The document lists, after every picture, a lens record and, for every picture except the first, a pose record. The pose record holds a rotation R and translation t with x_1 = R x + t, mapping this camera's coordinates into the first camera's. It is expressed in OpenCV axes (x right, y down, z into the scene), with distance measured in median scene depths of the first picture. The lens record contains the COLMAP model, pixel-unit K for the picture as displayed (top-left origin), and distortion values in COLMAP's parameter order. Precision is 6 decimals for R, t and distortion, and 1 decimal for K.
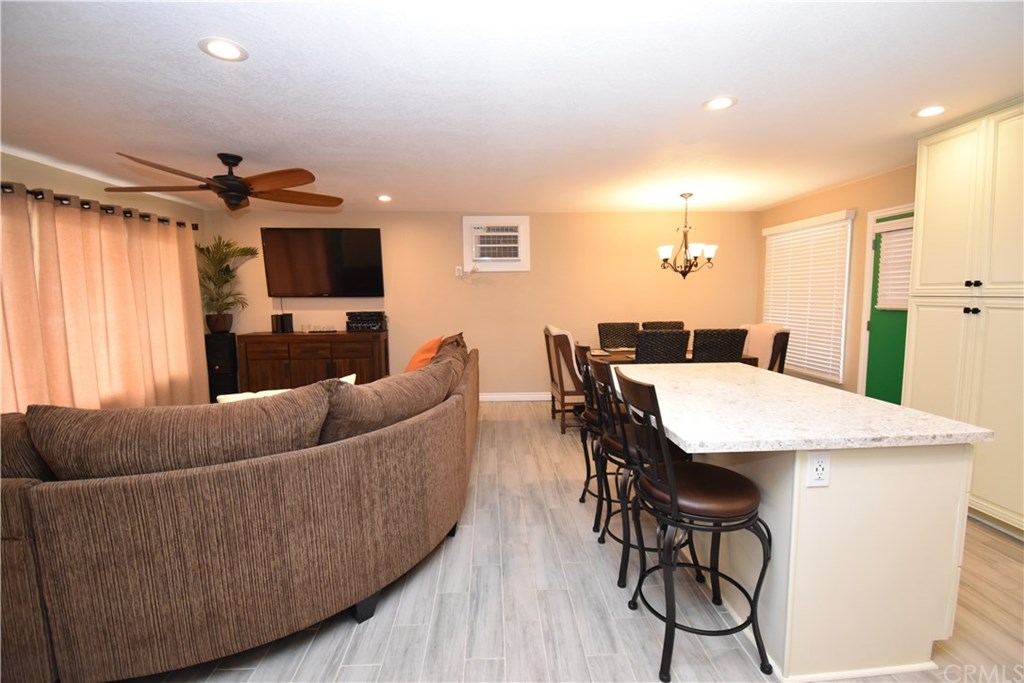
lens RADIAL K [[451.7, 0, 515.8], [0, 451.7, 338.8], [0, 0, 1]] dist [0.023110, -0.027956]
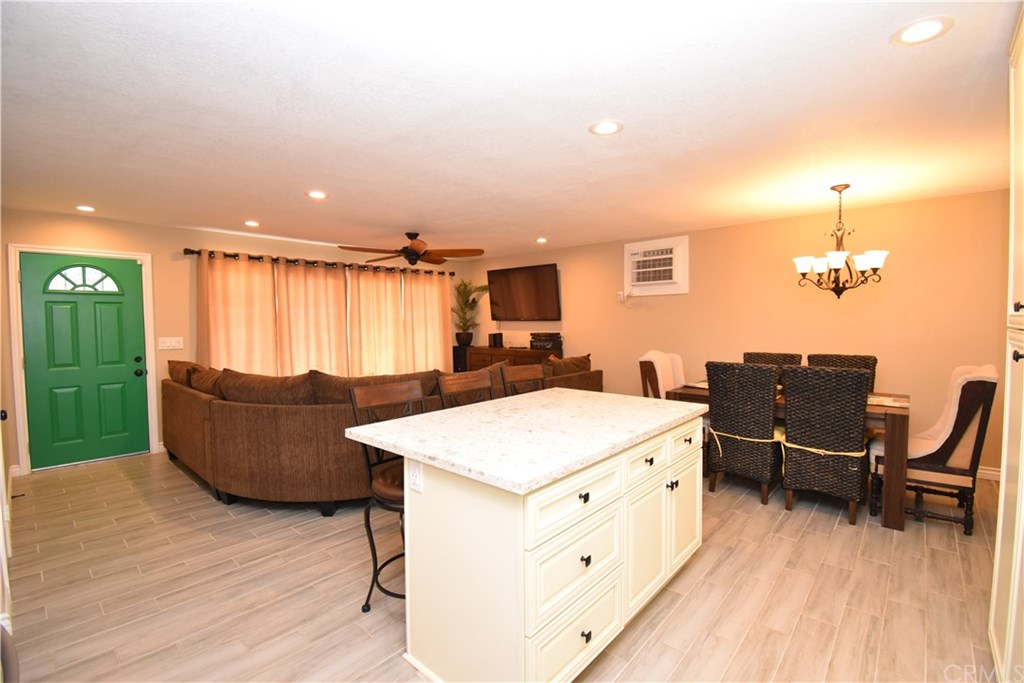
lens RADIAL K [[451.7, 0, 515.8], [0, 451.7, 338.8], [0, 0, 1]] dist [0.023110, -0.027956]
pose [[0.709611, 0.031835, -0.703874, 0.529803], [-0.062578, 0.997878, -0.017957, -0.019815], [0.701809, 0.056790, 0.710098, 0.103812]]
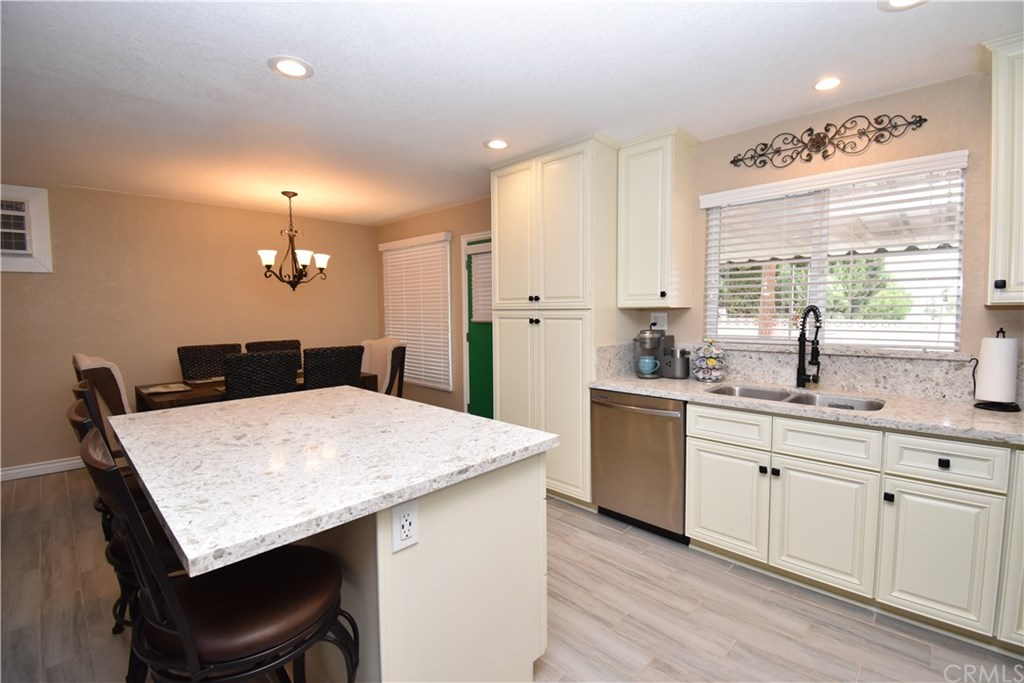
lens RADIAL K [[451.7, 0, 515.8], [0, 451.7, 338.8], [0, 0, 1]] dist [0.023110, -0.027956]
pose [[0.731329, -0.040656, 0.680812, 0.091943], [0.066023, 0.997754, -0.011339, -0.003376], [-0.678821, 0.053242, 0.732371, 0.090305]]
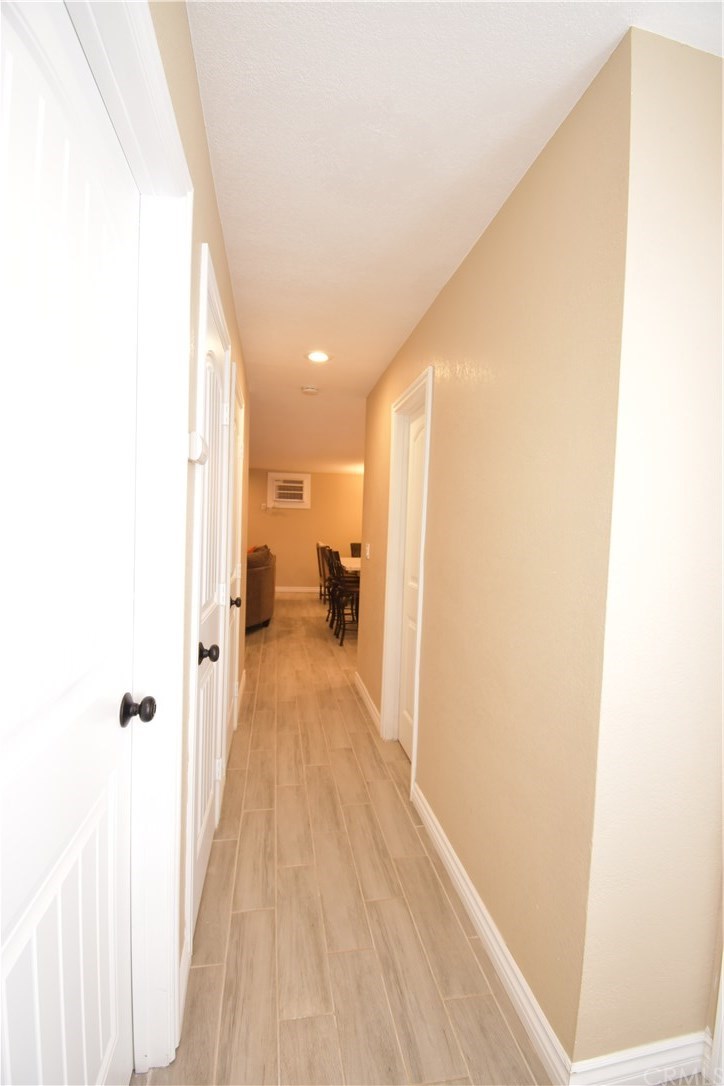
lens RADIAL K [[479.0, 0, 364.0], [0, 479.0, 546.5], [0, 0, 1]] dist [0.023110, -0.027956]
pose [[0.990687, 0.035796, 0.131370, 0.004263], [-0.029091, 0.998192, -0.052606, 0.075279], [-0.133016, 0.048294, 0.989937, -0.799961]]
